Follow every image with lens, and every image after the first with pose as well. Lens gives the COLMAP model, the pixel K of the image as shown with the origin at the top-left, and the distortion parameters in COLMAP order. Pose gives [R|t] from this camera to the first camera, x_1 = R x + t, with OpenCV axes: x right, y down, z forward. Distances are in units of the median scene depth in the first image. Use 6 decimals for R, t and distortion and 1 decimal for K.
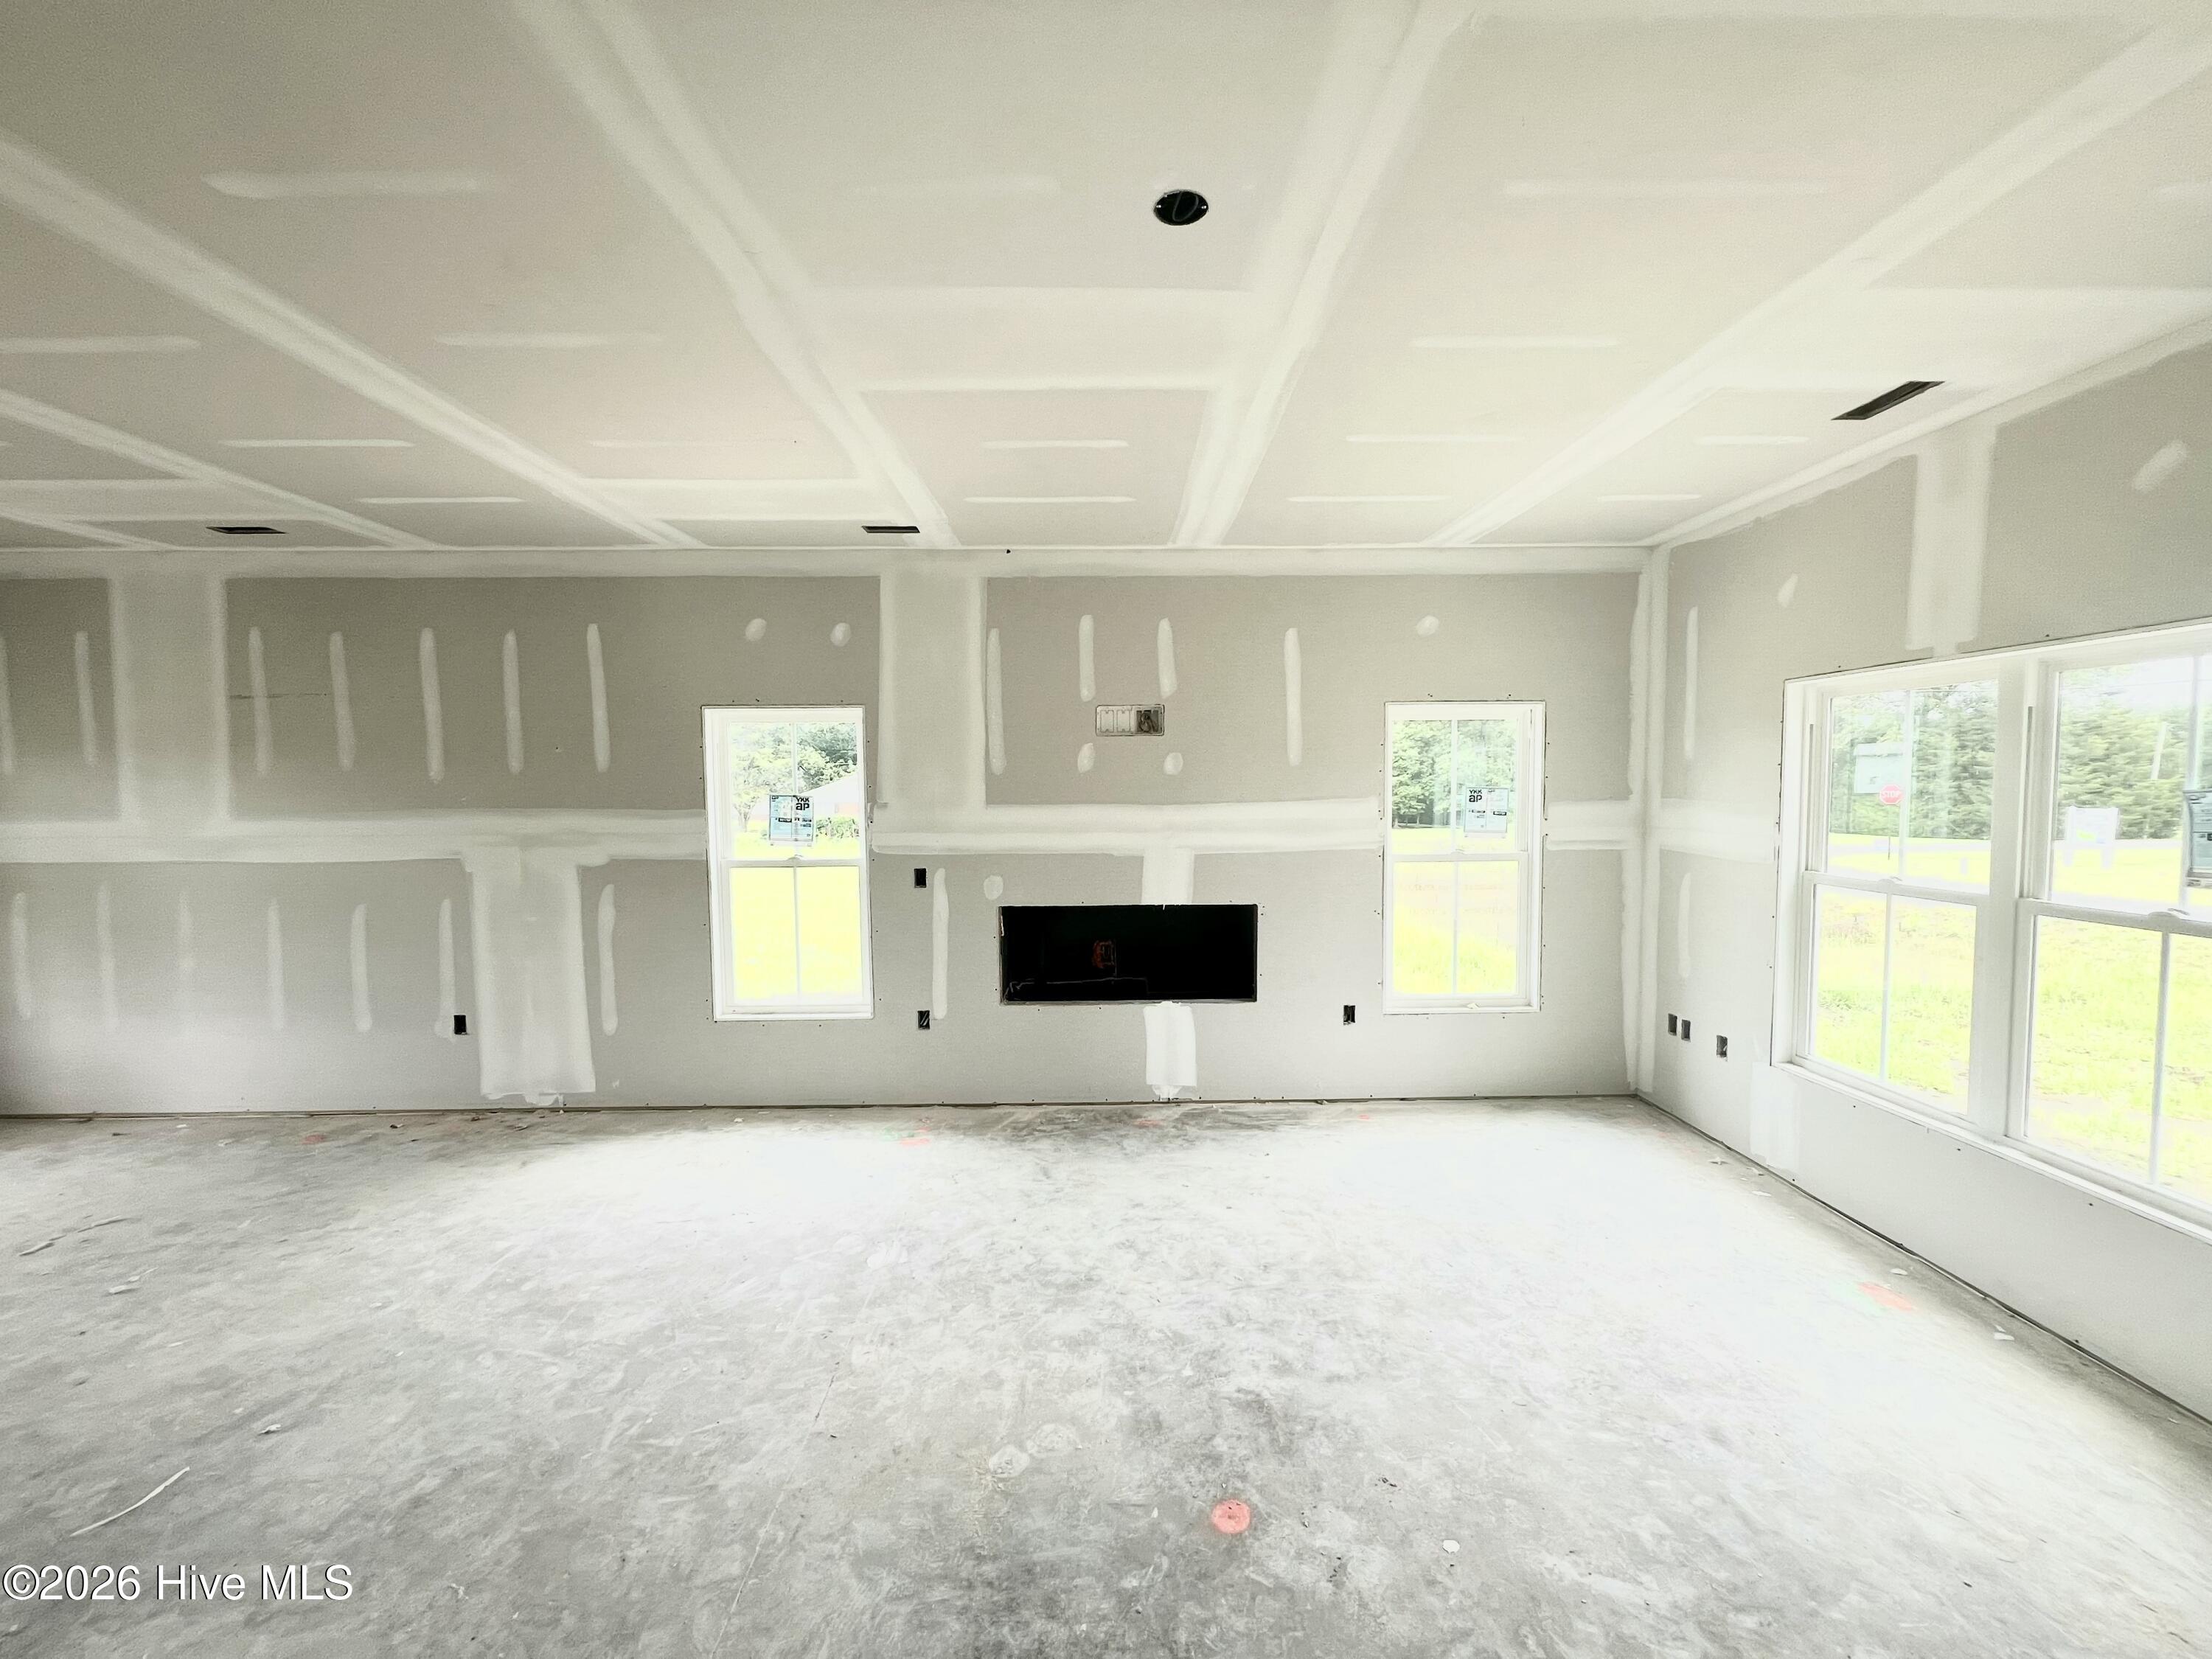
lens RADIAL K [[880.4, 0, 1104.9], [0, 880.4, 833.4], [0, 0, 1]] dist [-0.001047, 0.000090]
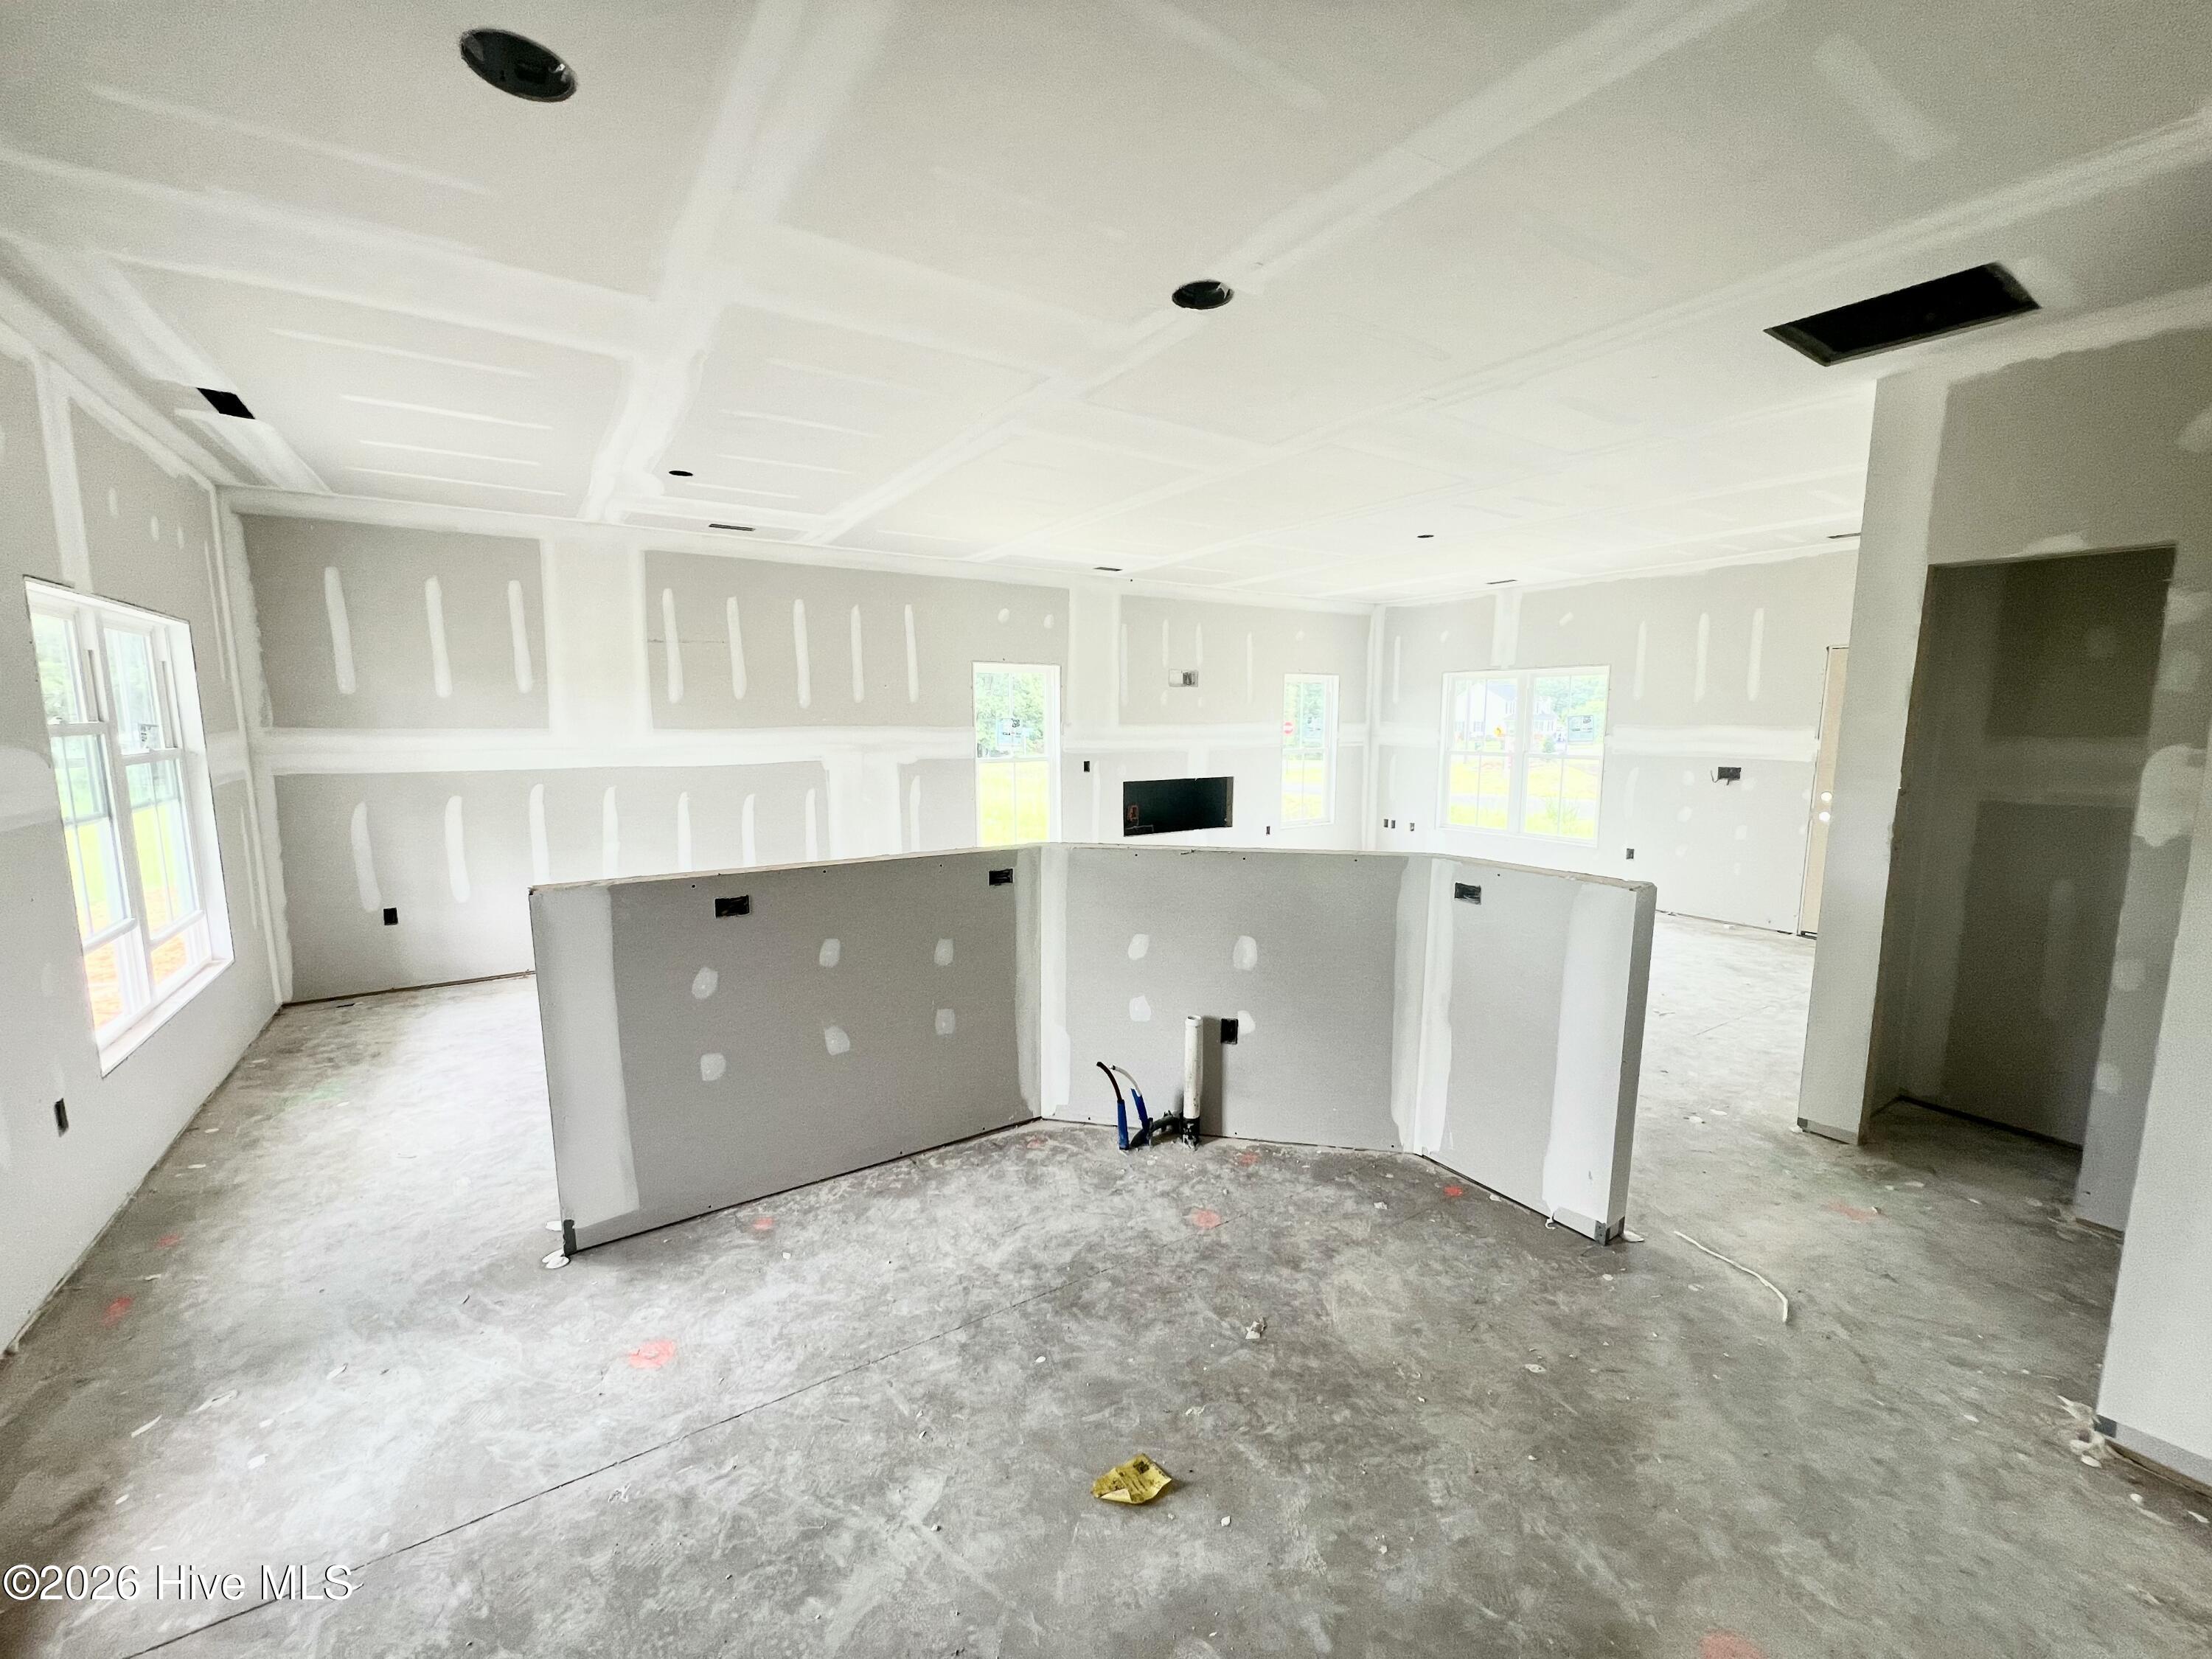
lens RADIAL K [[880.4, 0, 1104.9], [0, 880.4, 833.4], [0, 0, 1]] dist [-0.001047, 0.000090]
pose [[0.843436, -0.064185, 0.533382, -1.124310], [0.024666, 0.996417, 0.080901, 0.042942], [-0.536663, -0.055078, 0.841997, -0.489737]]
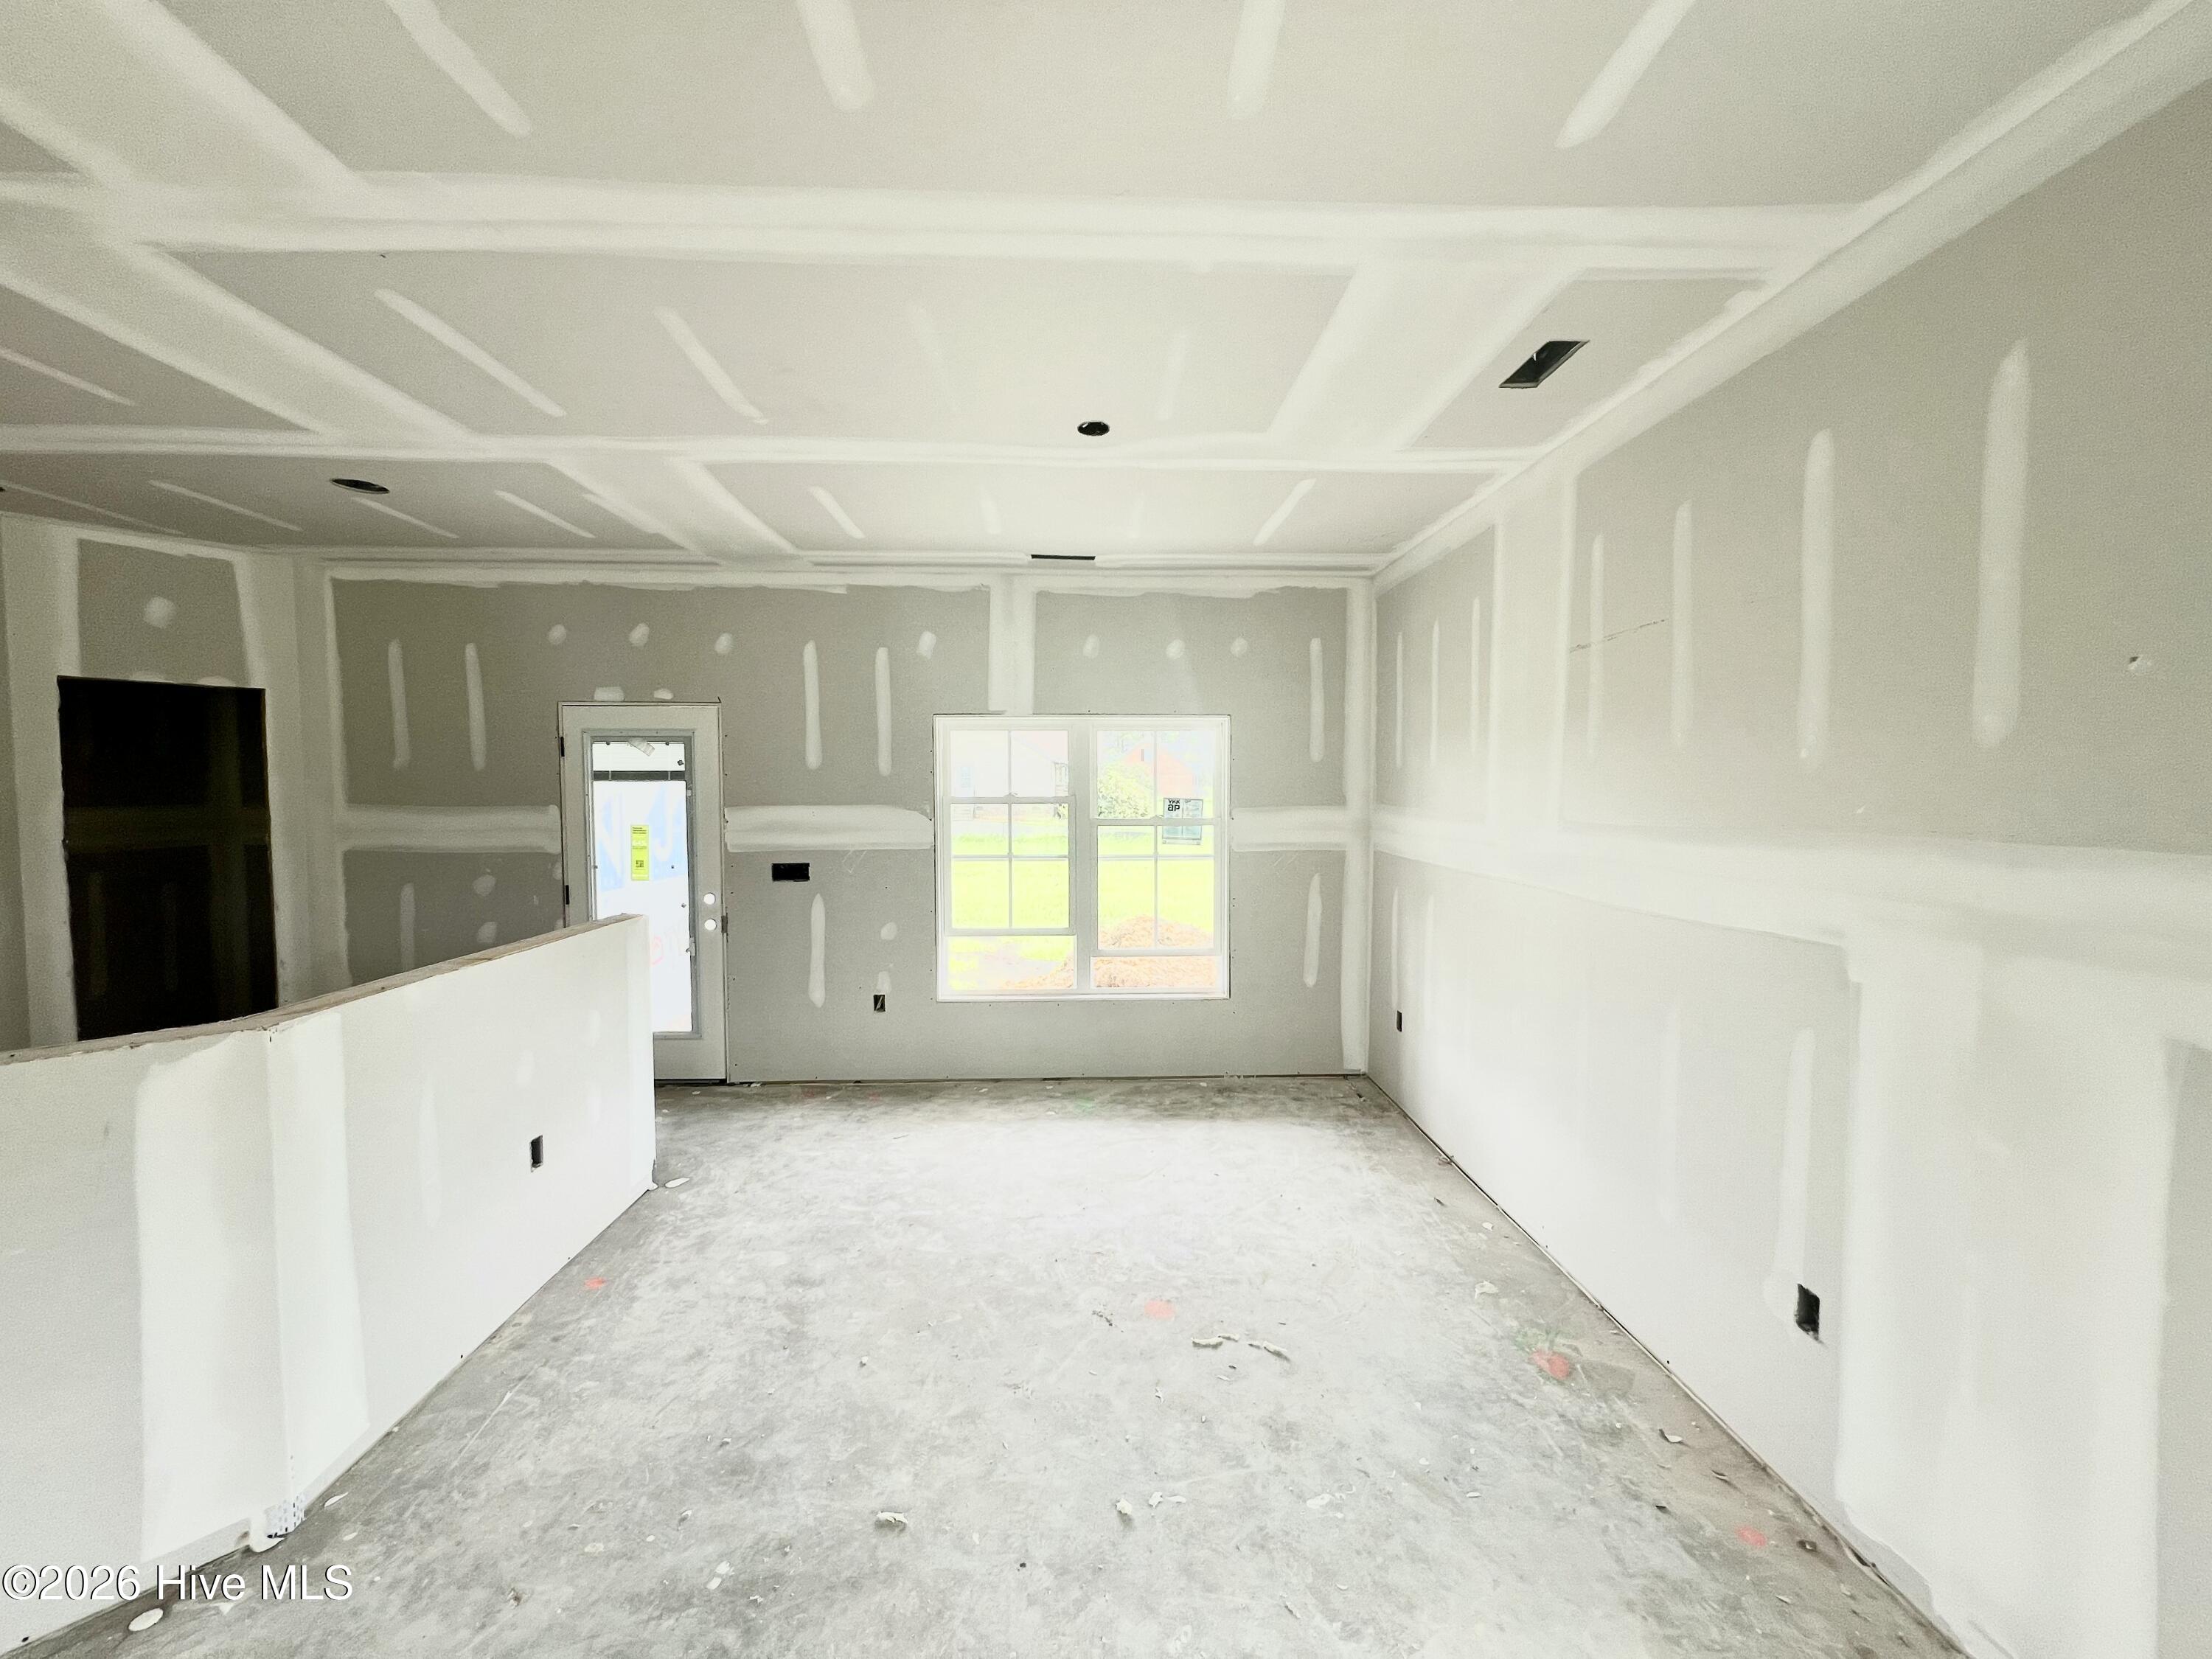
lens RADIAL K [[880.4, 0, 1104.9], [0, 880.4, 833.4], [0, 0, 1]] dist [-0.001047, 0.000090]
pose [[0.018585, 0.057898, -0.998150, -0.309491], [-0.058240, 0.996690, 0.056729, -0.030512], [0.998130, 0.057078, 0.021895, 0.625047]]
